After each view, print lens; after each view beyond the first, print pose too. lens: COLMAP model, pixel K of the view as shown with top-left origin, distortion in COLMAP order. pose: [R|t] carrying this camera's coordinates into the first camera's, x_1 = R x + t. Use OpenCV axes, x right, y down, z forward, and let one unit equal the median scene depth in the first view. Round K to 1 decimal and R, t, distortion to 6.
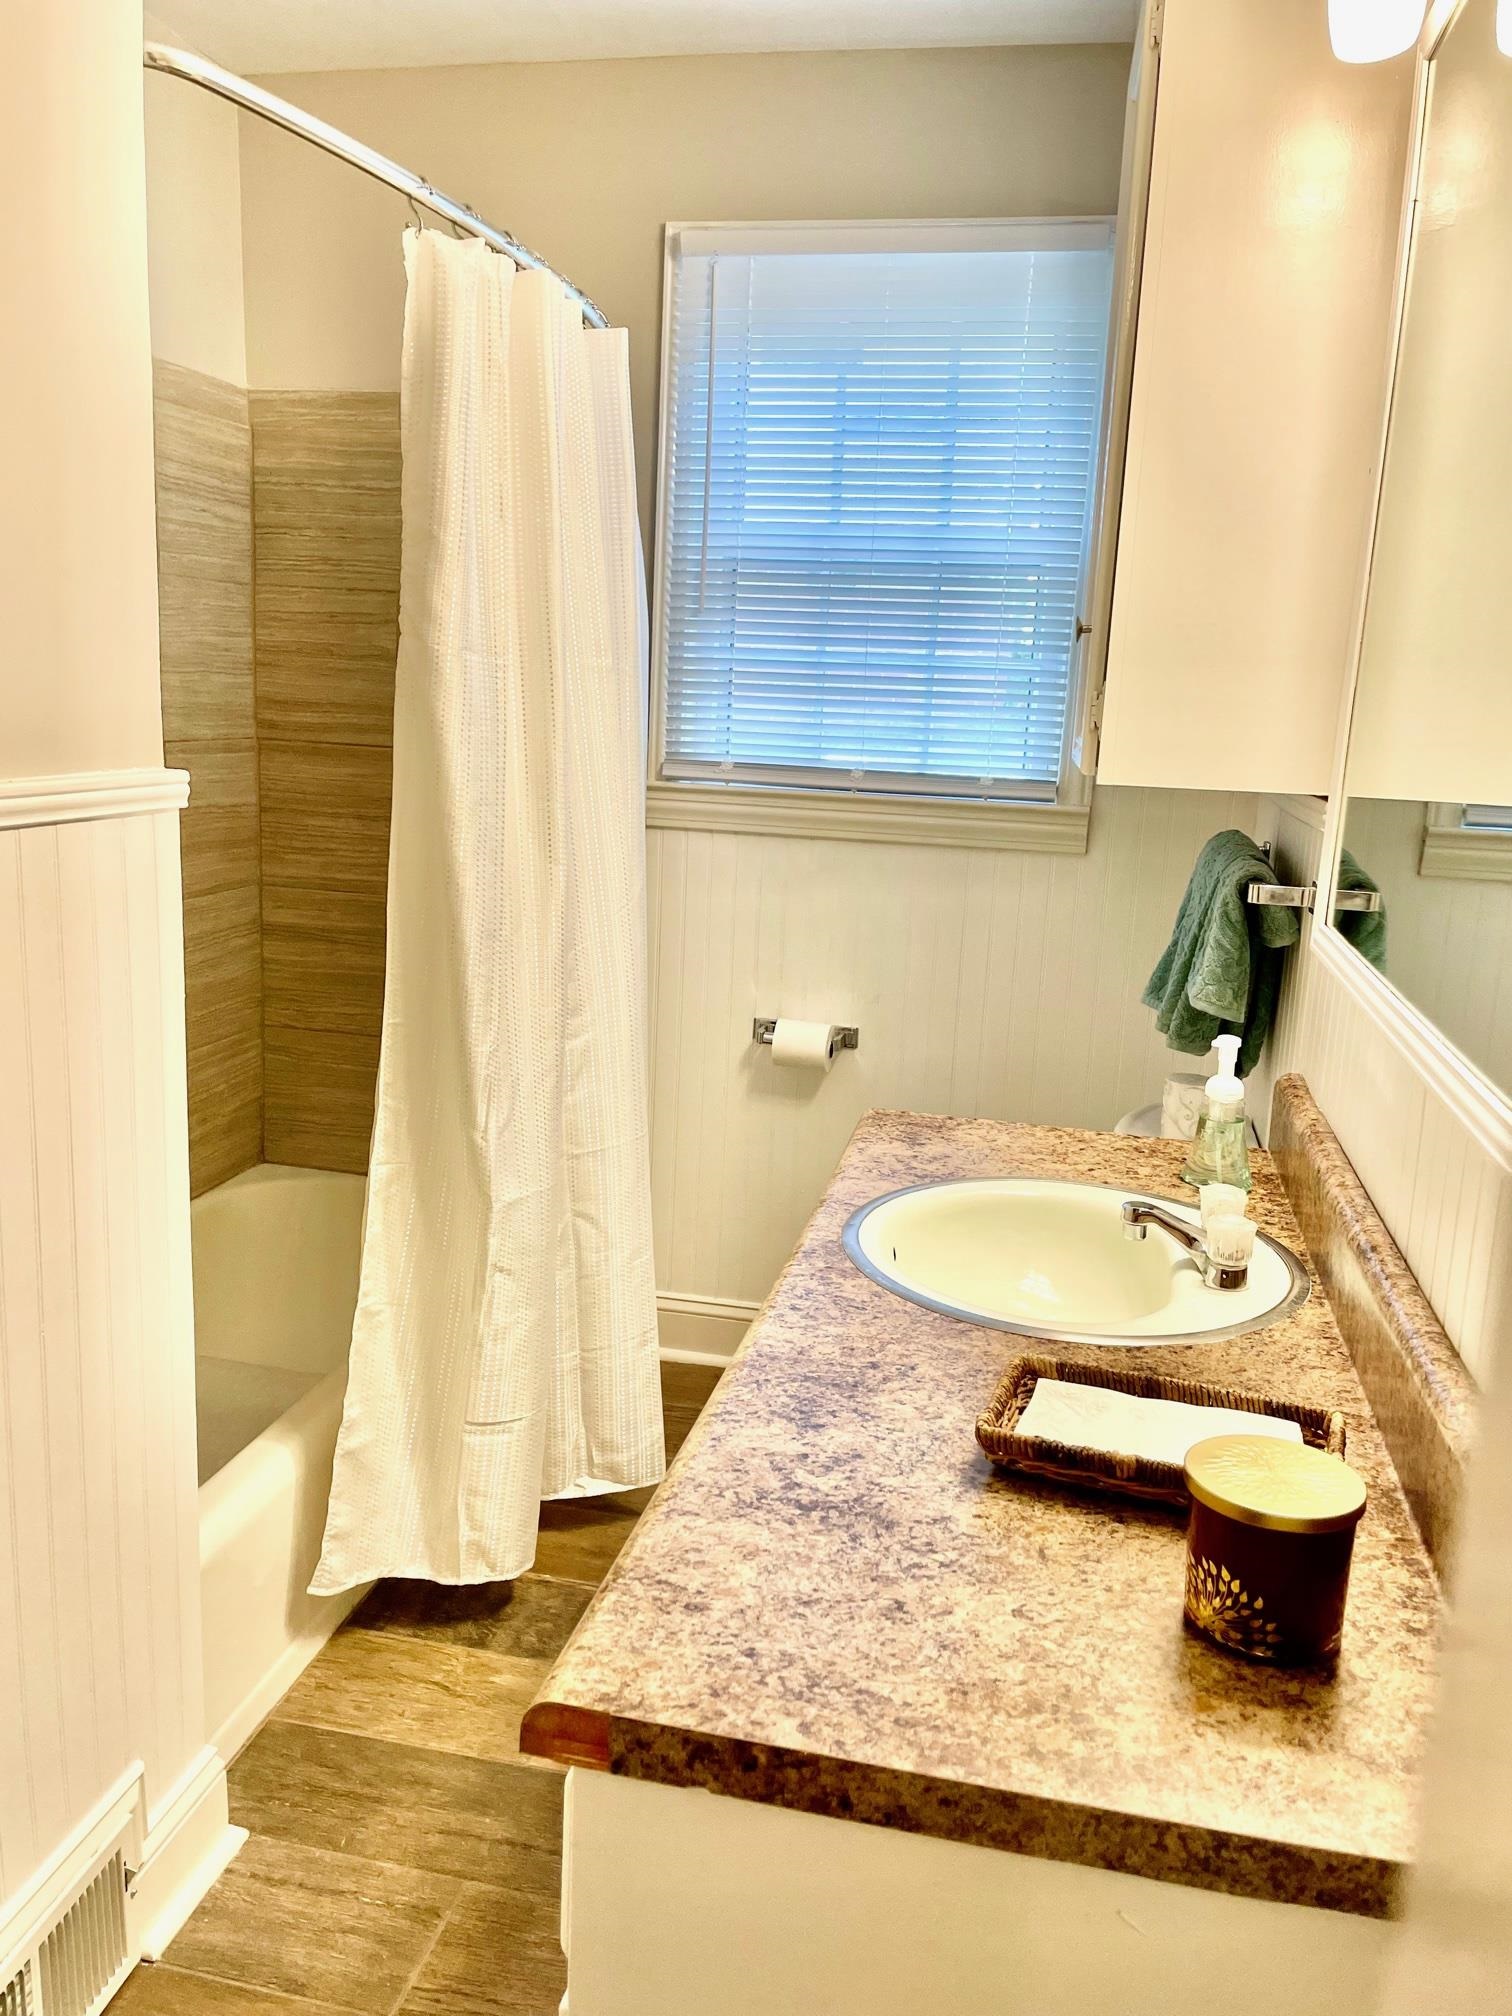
lens RADIAL K [[1526.3, 0, 739.3], [0, 1526.3, 996.0], [0, 0, 1]] dist [0.068677, -0.108109]
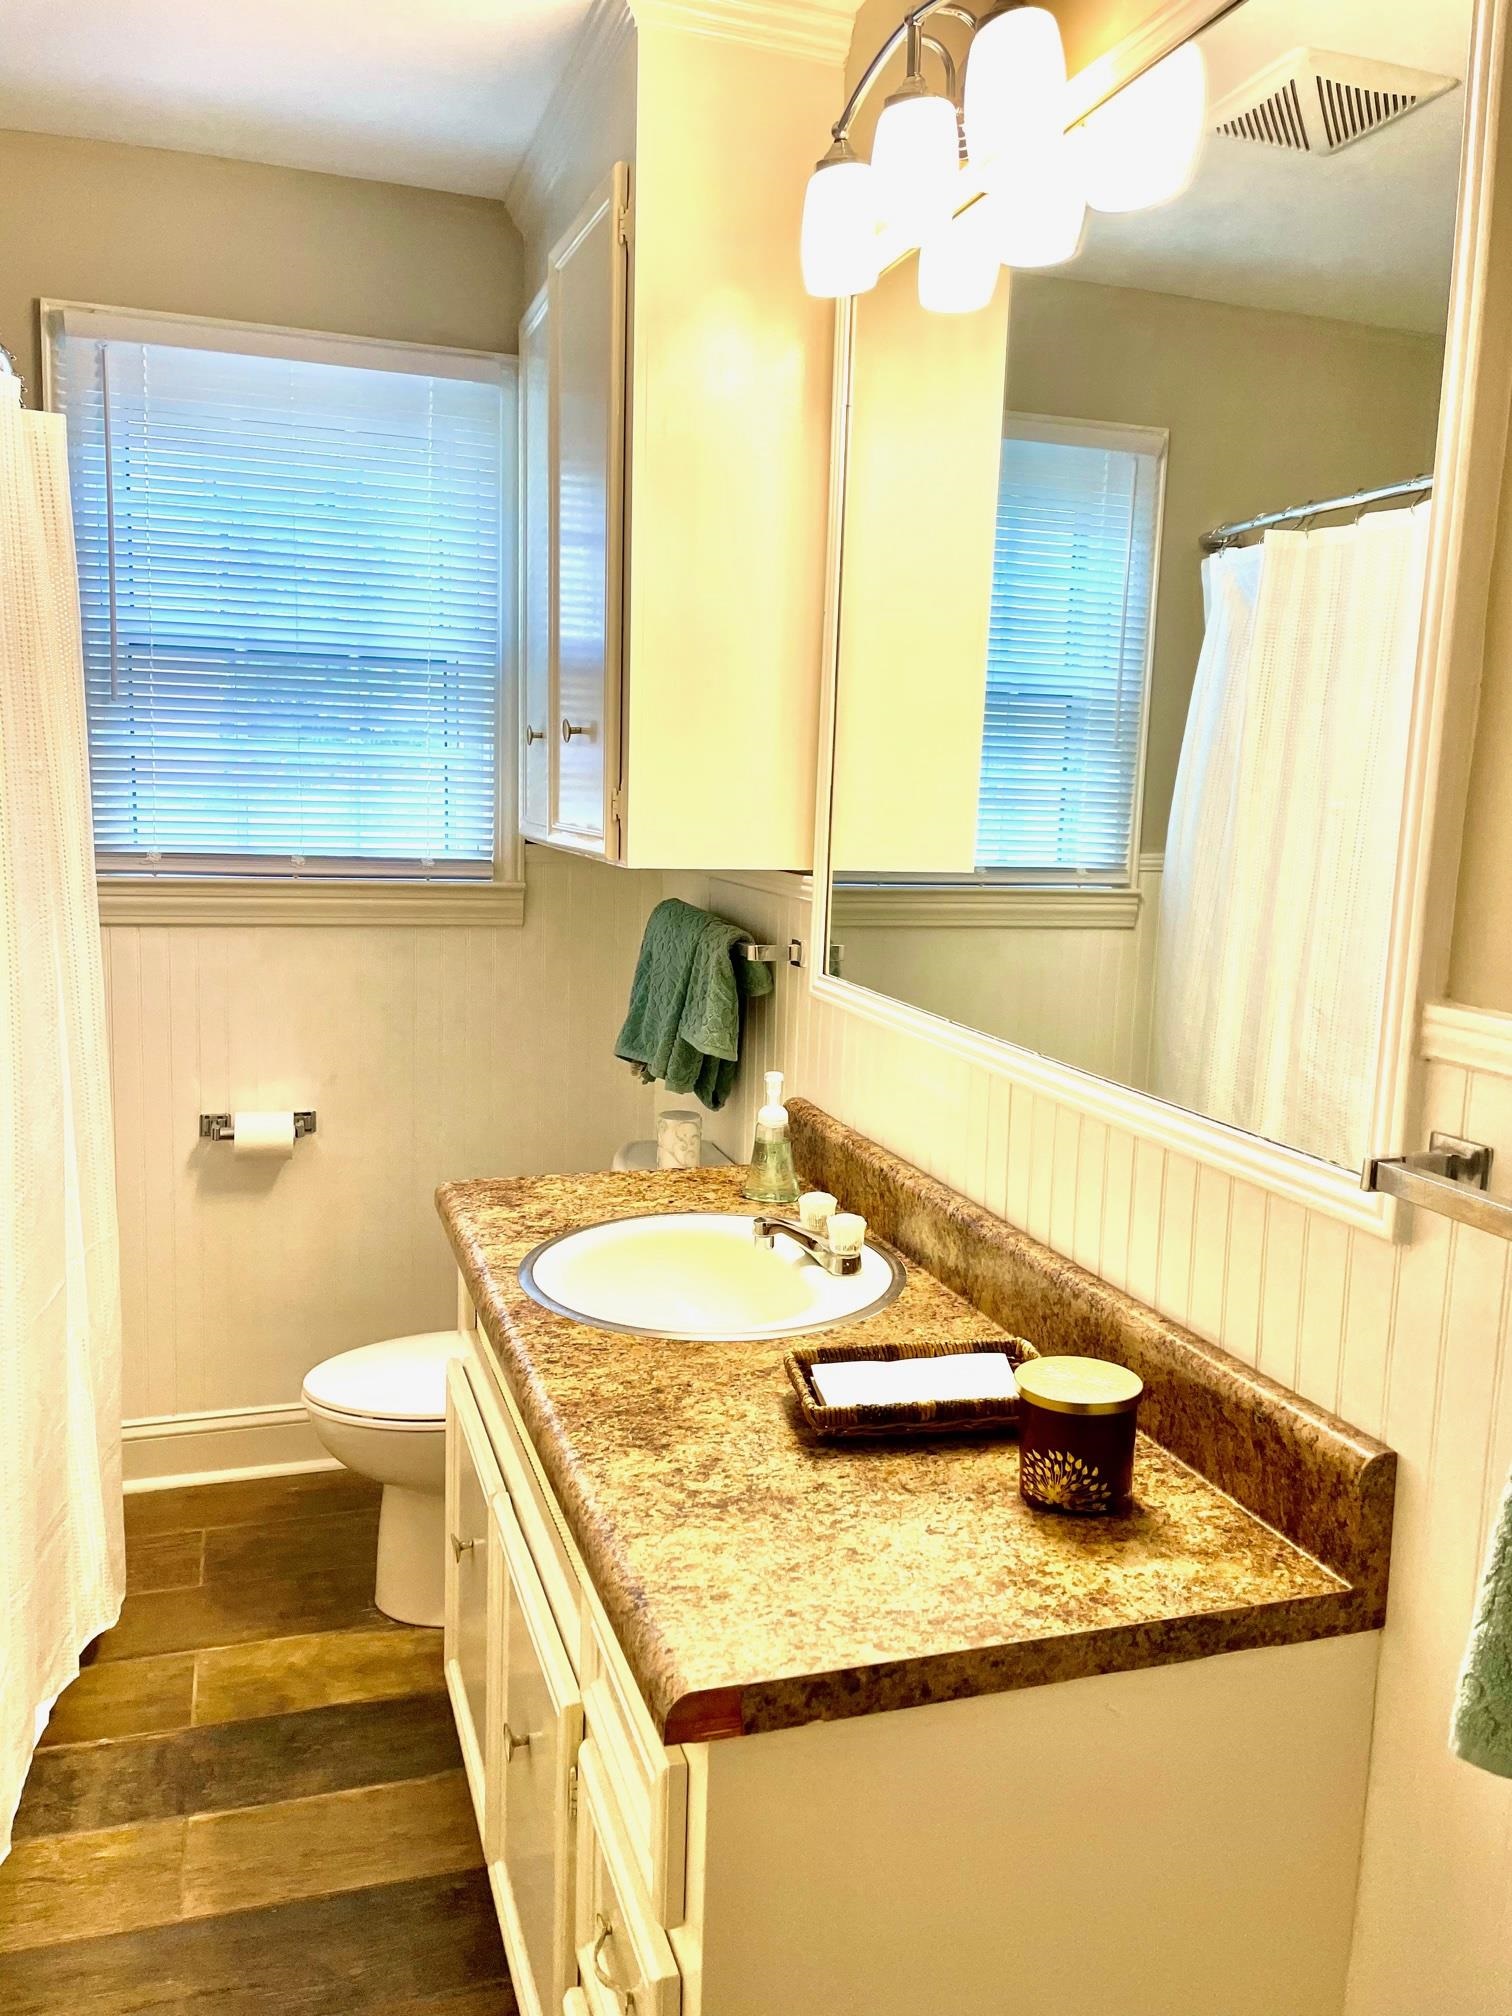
lens RADIAL K [[1526.3, 0, 753.1], [0, 1526.3, 1000.0], [0, 0, 1]] dist [0.068677, -0.108109]
pose [[0.863733, -0.091575, 0.495560, -0.410830], [0.108277, 0.994108, -0.005019, -0.037546], [-0.492180, 0.057993, 0.868559, -0.049750]]
